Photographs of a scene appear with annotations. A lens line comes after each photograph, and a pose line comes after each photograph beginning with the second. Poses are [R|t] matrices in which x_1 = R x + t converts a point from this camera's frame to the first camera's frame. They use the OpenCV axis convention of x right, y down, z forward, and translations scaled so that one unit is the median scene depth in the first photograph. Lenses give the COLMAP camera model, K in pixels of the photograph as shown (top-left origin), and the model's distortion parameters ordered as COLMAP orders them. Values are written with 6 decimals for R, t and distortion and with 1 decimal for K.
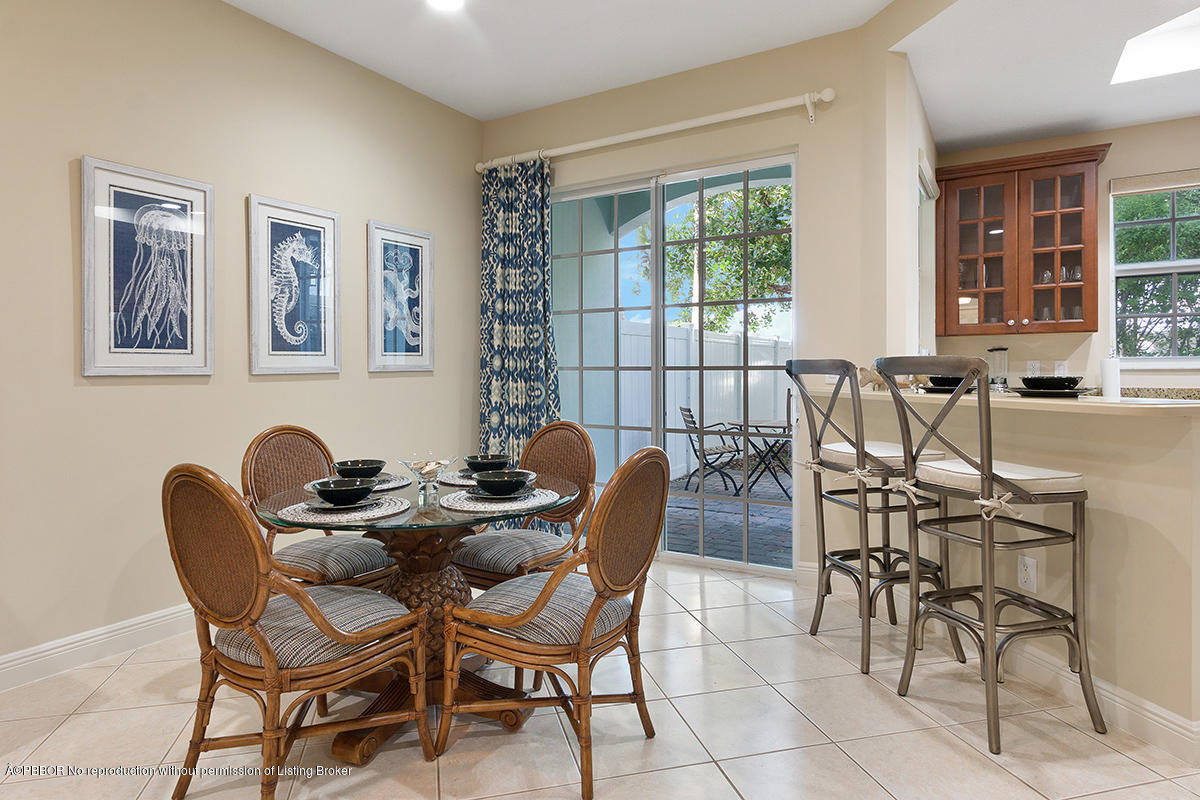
lens RADIAL K [[686.2, 0, 585.2], [0, 686.2, 370.3], [0, 0, 1]] dist [0.004524, -0.000273]
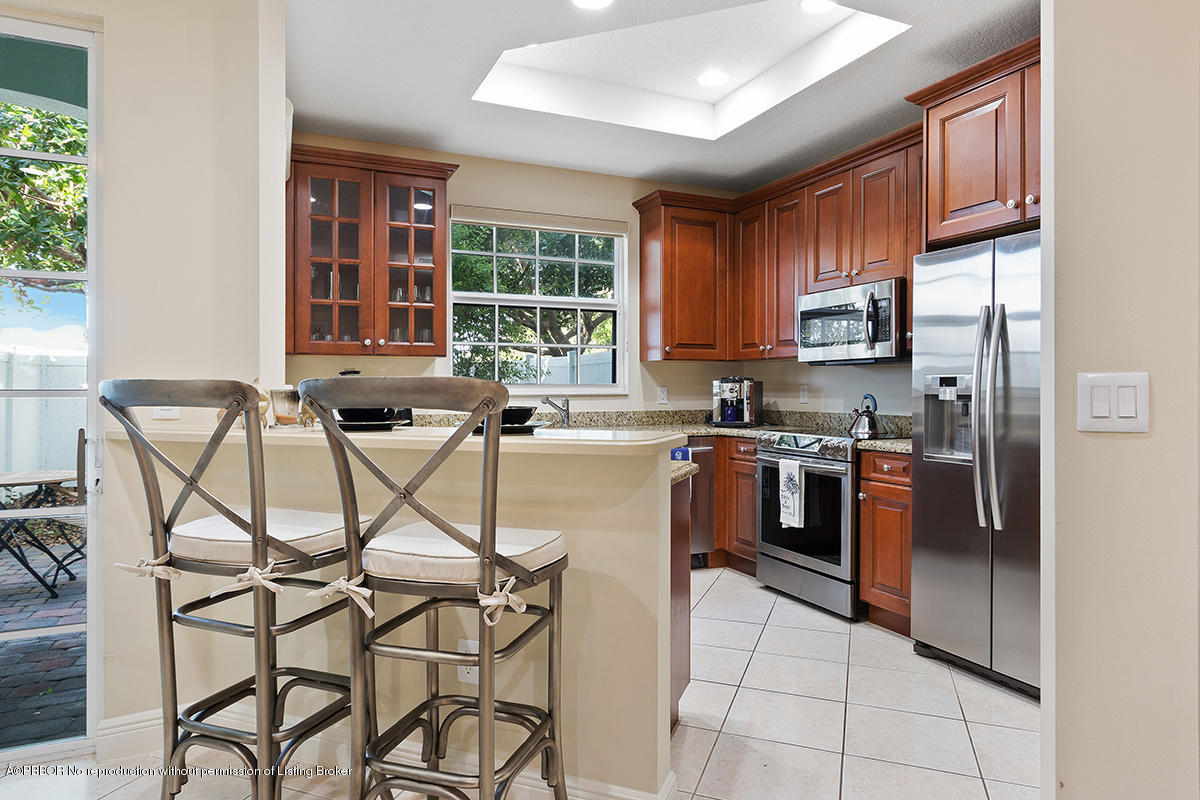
lens RADIAL K [[712.4, 0, 596.7], [0, 712.4, 394.1], [0, 0, 1]] dist [0.015715, -0.001515]
pose [[0.565504, 0.001764, 0.824743, 0.051218], [-0.001243, 0.999998, -0.001286, -0.003835], [-0.824744, -0.000298, 0.565506, 0.367958]]
